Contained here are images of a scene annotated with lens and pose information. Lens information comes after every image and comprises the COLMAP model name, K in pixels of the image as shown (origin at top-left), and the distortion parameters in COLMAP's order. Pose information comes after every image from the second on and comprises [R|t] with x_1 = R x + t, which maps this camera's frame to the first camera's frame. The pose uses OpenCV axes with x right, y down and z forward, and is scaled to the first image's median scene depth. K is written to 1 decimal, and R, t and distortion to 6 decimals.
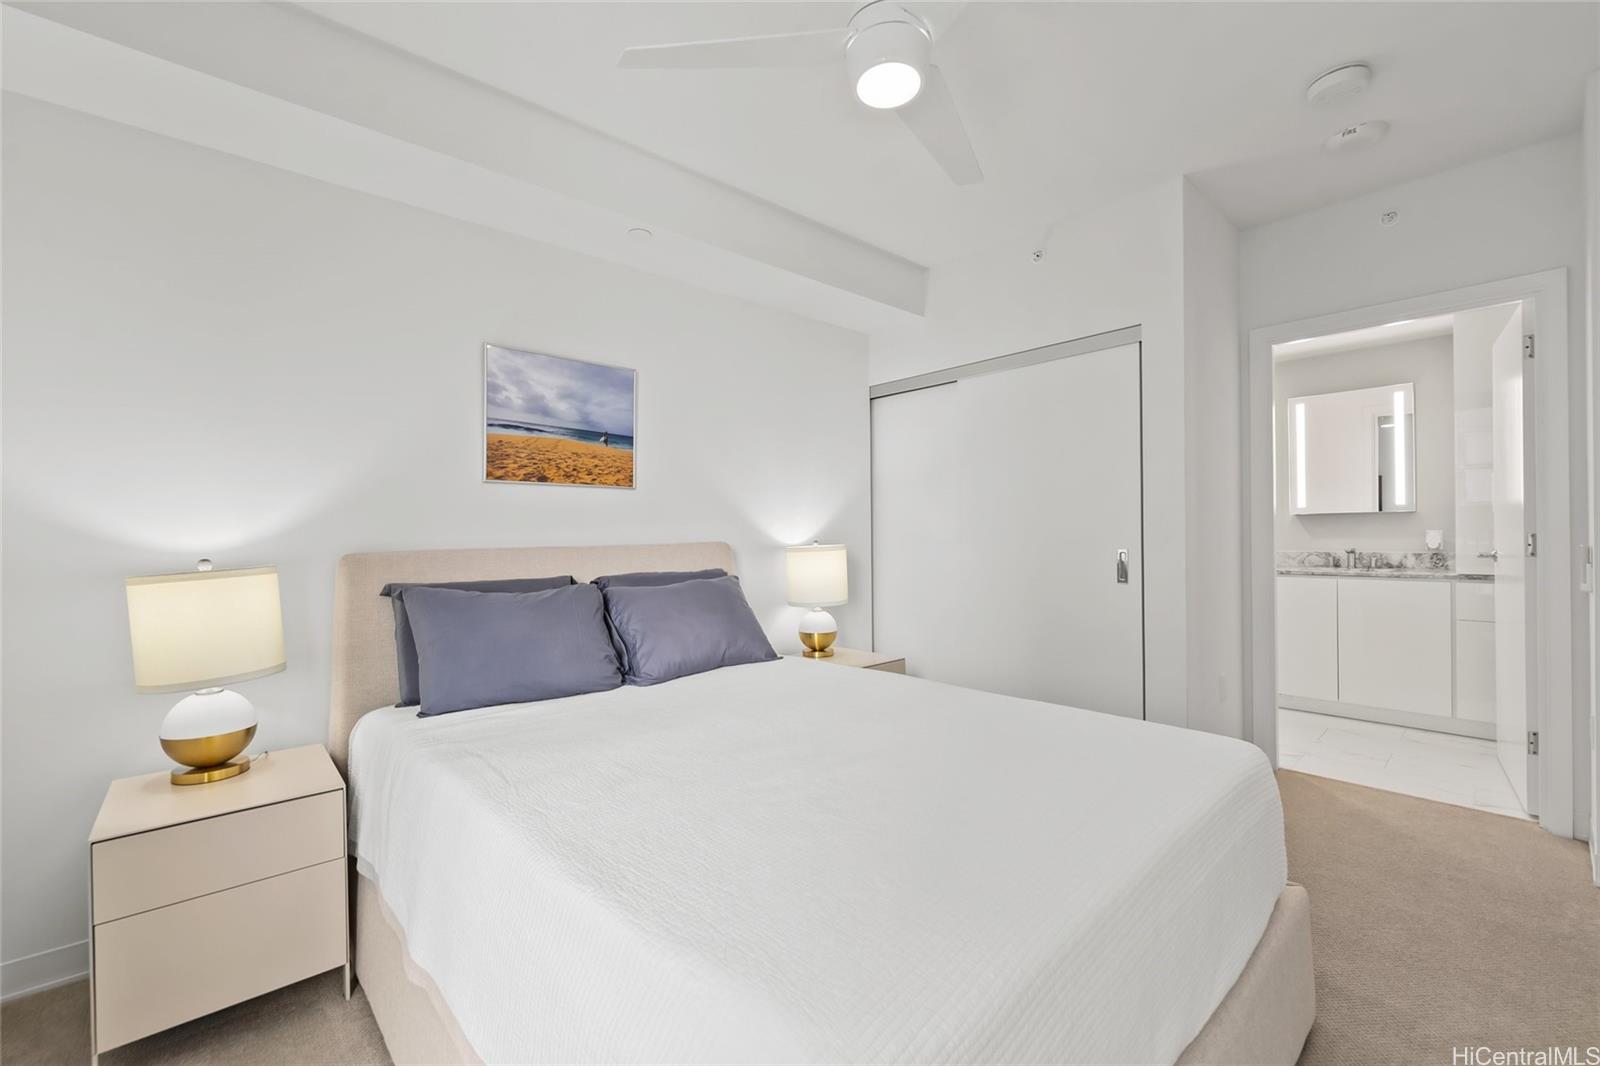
lens RADIAL K [[663.7, 0, 797.6], [0, 663.7, 528.9], [0, 0, 1]] dist [0.000691, -0.000132]
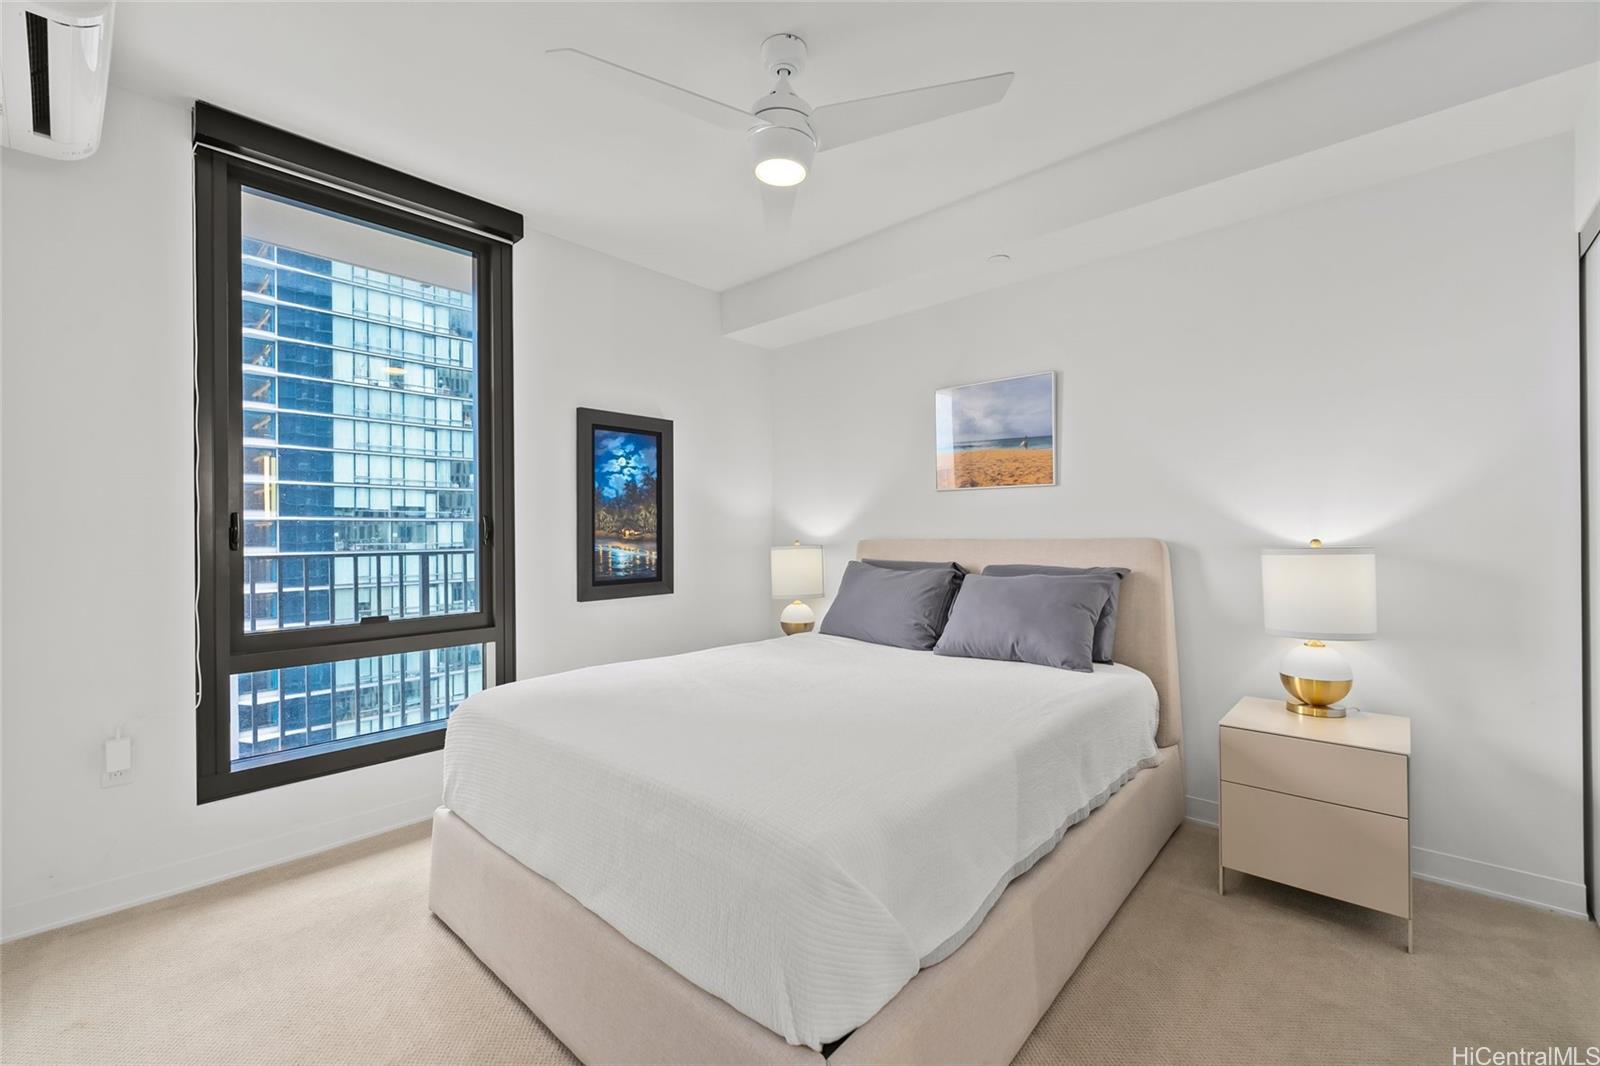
lens RADIAL K [[663.7, 0, 797.6], [0, 663.7, 528.9], [0, 0, 1]] dist [0.000691, -0.000132]
pose [[0.083653, 0.015201, -0.996379, 0.795301], [0.015100, 0.999750, 0.016520, -0.015713], [0.996381, -0.016427, 0.083402, 0.529837]]
